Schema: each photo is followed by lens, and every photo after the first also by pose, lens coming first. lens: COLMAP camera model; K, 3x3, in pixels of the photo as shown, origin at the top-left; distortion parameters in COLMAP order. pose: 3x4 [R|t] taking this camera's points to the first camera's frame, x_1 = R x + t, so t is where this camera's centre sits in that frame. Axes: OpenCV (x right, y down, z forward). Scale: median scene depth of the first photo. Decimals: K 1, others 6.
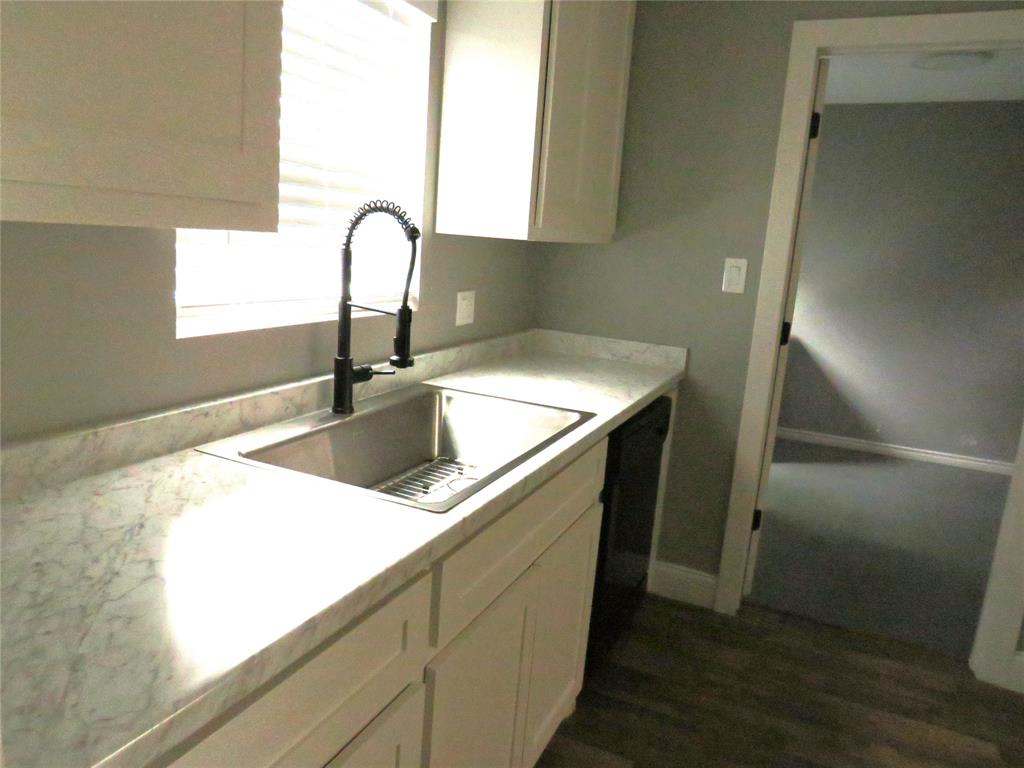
lens RADIAL K [[723.9, 0, 514.9], [0, 723.9, 386.2], [0, 0, 1]] dist [-0.043623, 0.034949]
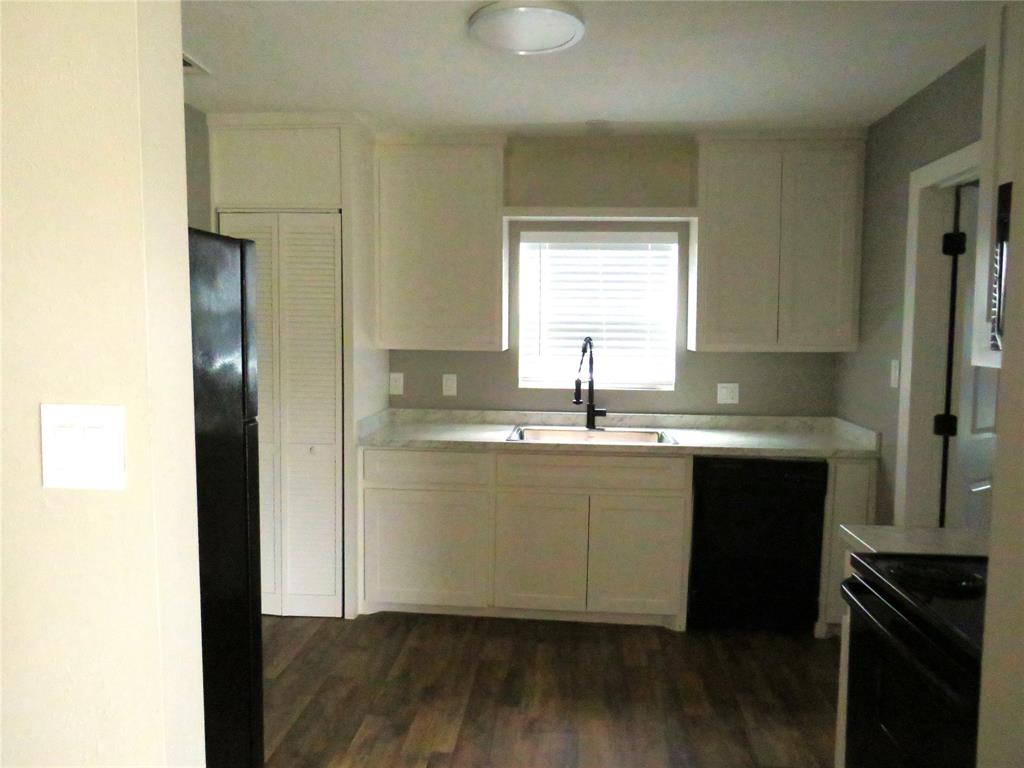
lens RADIAL K [[723.9, 0, 513.5], [0, 723.9, 378.6], [0, 0, 1]] dist [-0.043623, 0.034949]
pose [[0.335014, -0.002901, -0.942209, 1.836957], [-0.178343, 0.981723, -0.066435, 0.077203], [0.925181, 0.190293, 0.328374, -0.001025]]
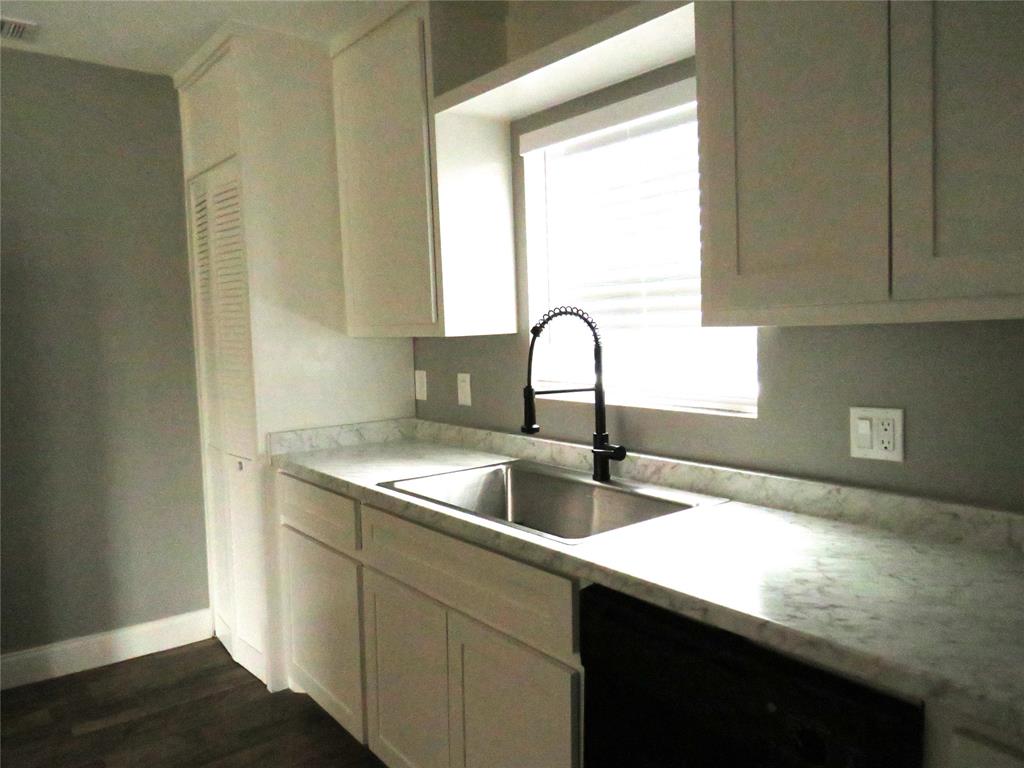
lens RADIAL K [[723.9, 0, 510.5], [0, 723.9, 388.0], [0, 0, 1]] dist [-0.043623, 0.034949]
pose [[-0.457360, 0.005125, -0.889267, 0.905957], [-0.193982, 0.975328, 0.105388, -0.212264], [0.867867, 0.220702, -0.445082, 1.381980]]
